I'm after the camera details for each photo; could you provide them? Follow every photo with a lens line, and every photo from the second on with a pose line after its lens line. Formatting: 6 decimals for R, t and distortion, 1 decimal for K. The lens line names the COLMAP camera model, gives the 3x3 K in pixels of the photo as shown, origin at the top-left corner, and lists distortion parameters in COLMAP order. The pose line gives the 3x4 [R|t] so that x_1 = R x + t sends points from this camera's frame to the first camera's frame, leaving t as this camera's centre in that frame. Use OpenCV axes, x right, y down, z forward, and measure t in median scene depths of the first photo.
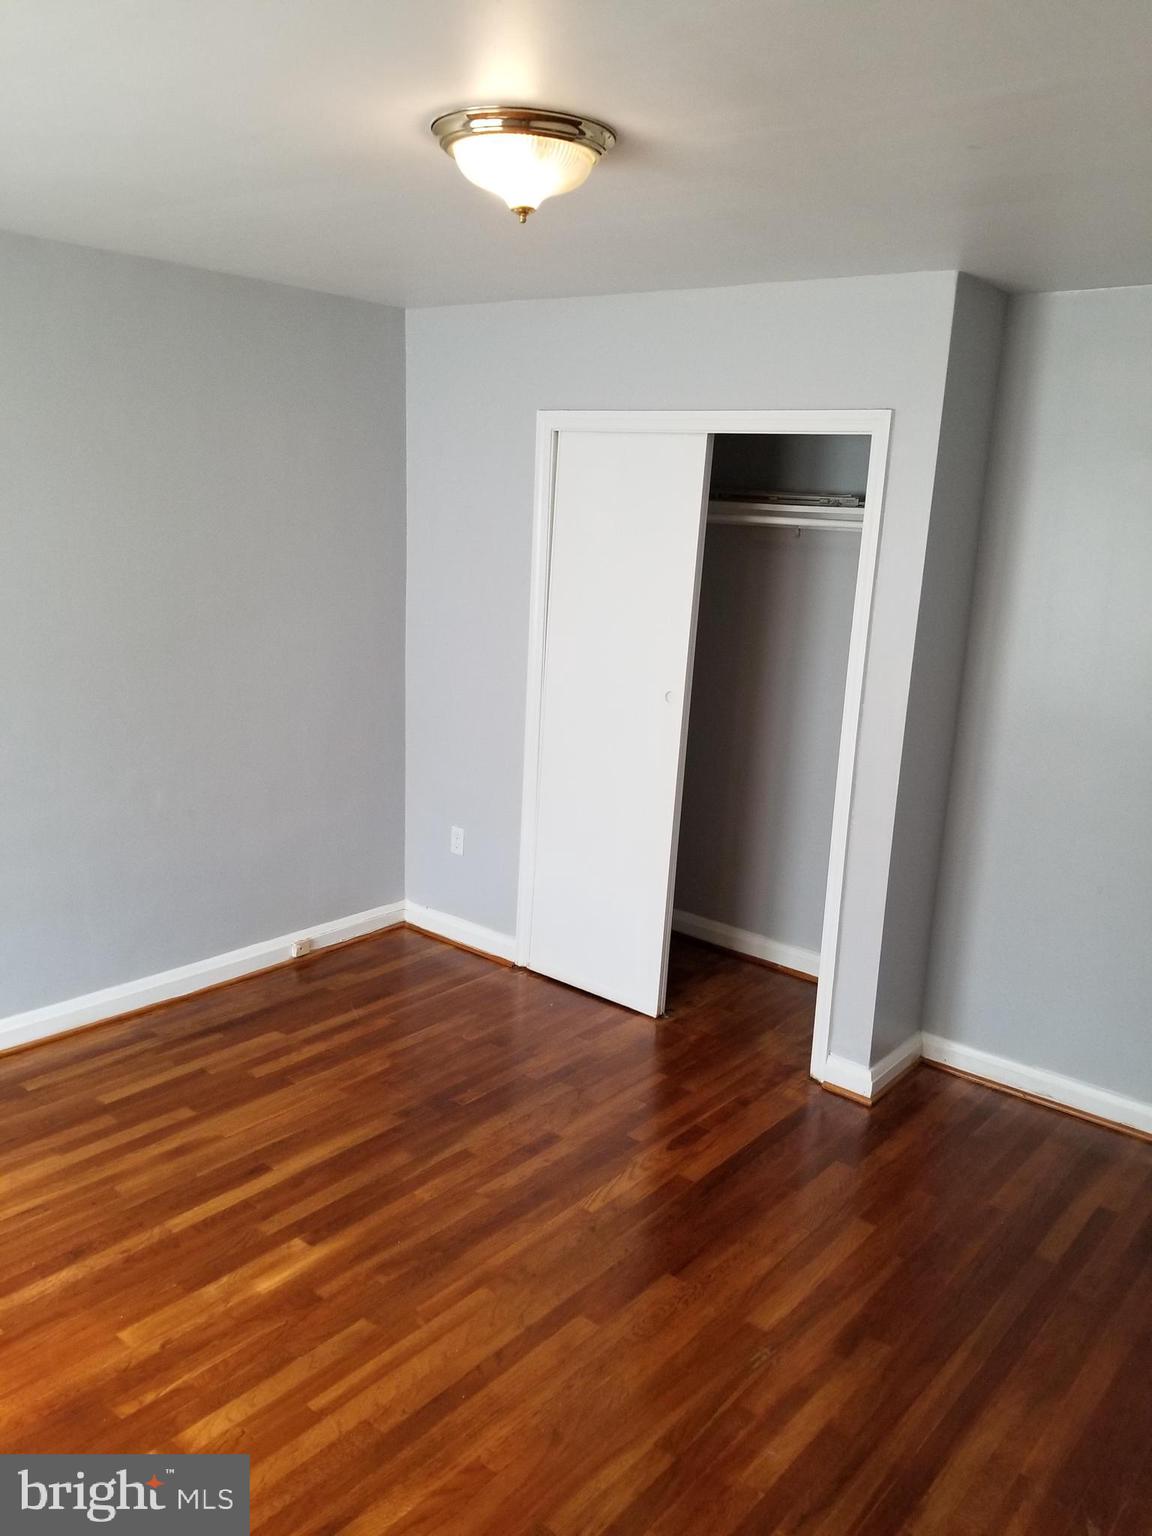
lens RADIAL K [[1189.9, 0, 584.8], [0, 1189.9, 767.9], [0, 0, 1]] dist [0.070269, -0.125822]
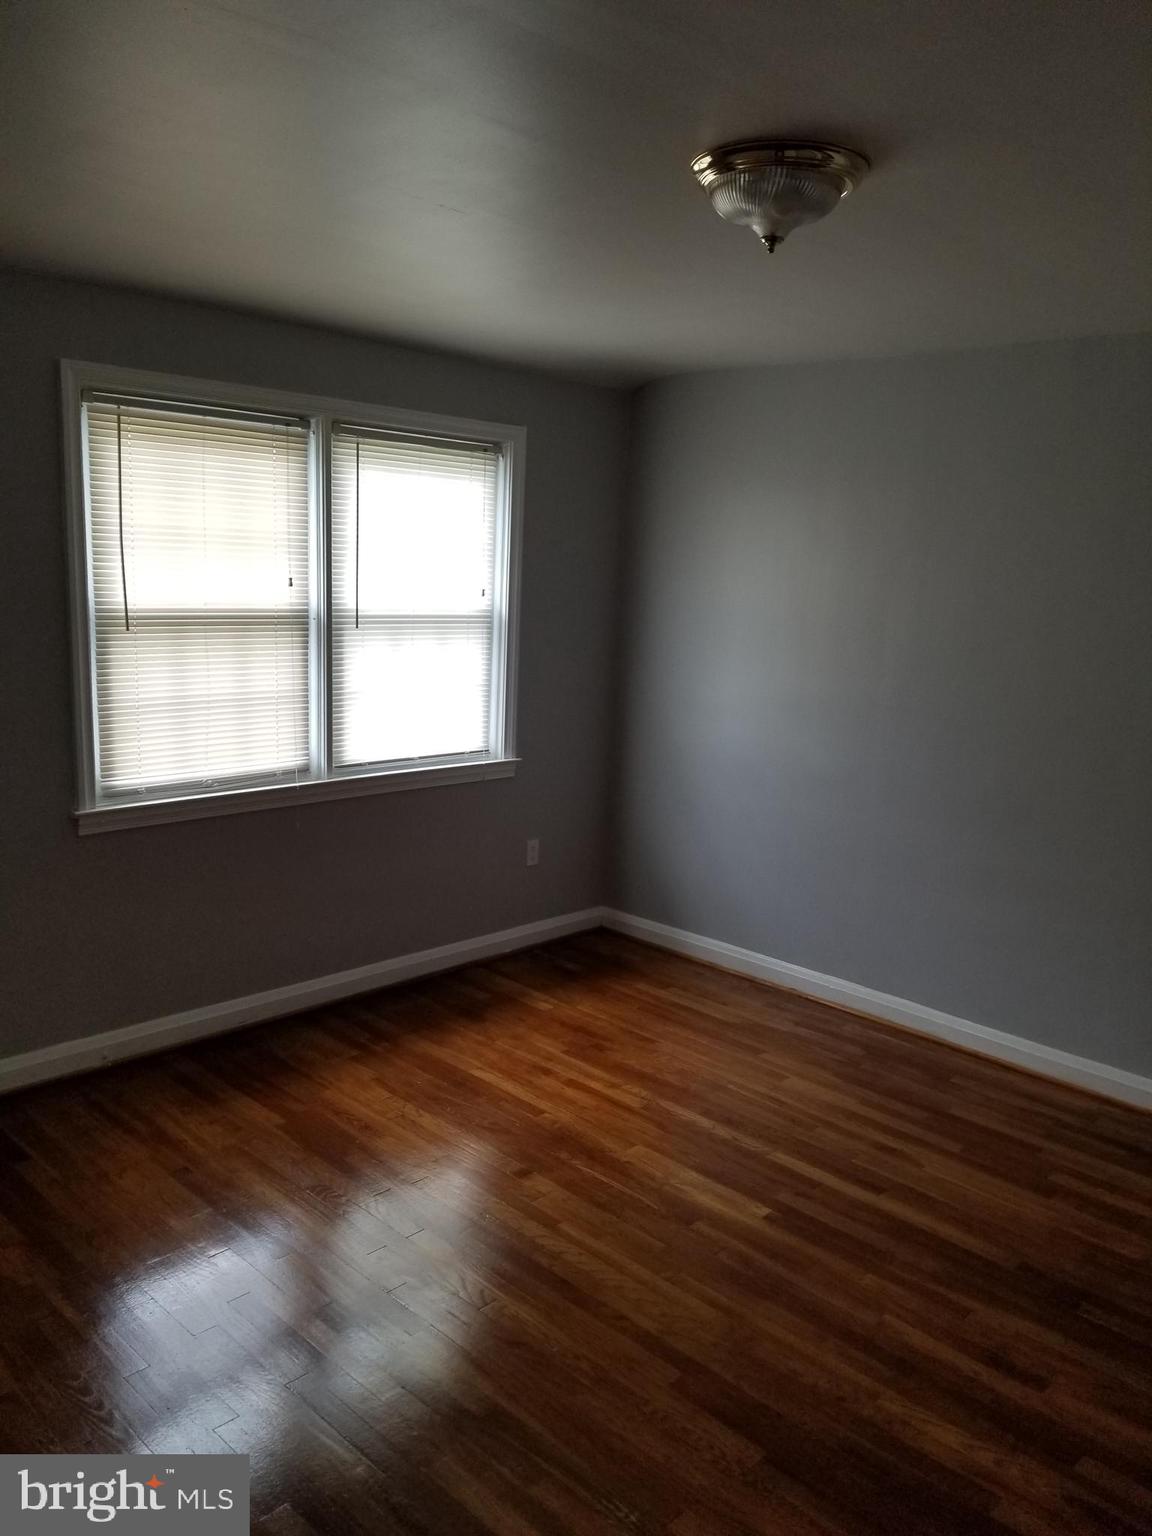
lens RADIAL K [[1189.9, 0, 578.7], [0, 1189.9, 778.8], [0, 0, 1]] dist [0.070269, -0.125822]
pose [[-0.078540, 0.131350, -0.988220, 0.747646], [-0.265554, 0.952710, 0.147735, -0.091493], [0.960892, 0.274029, -0.039946, 0.712656]]
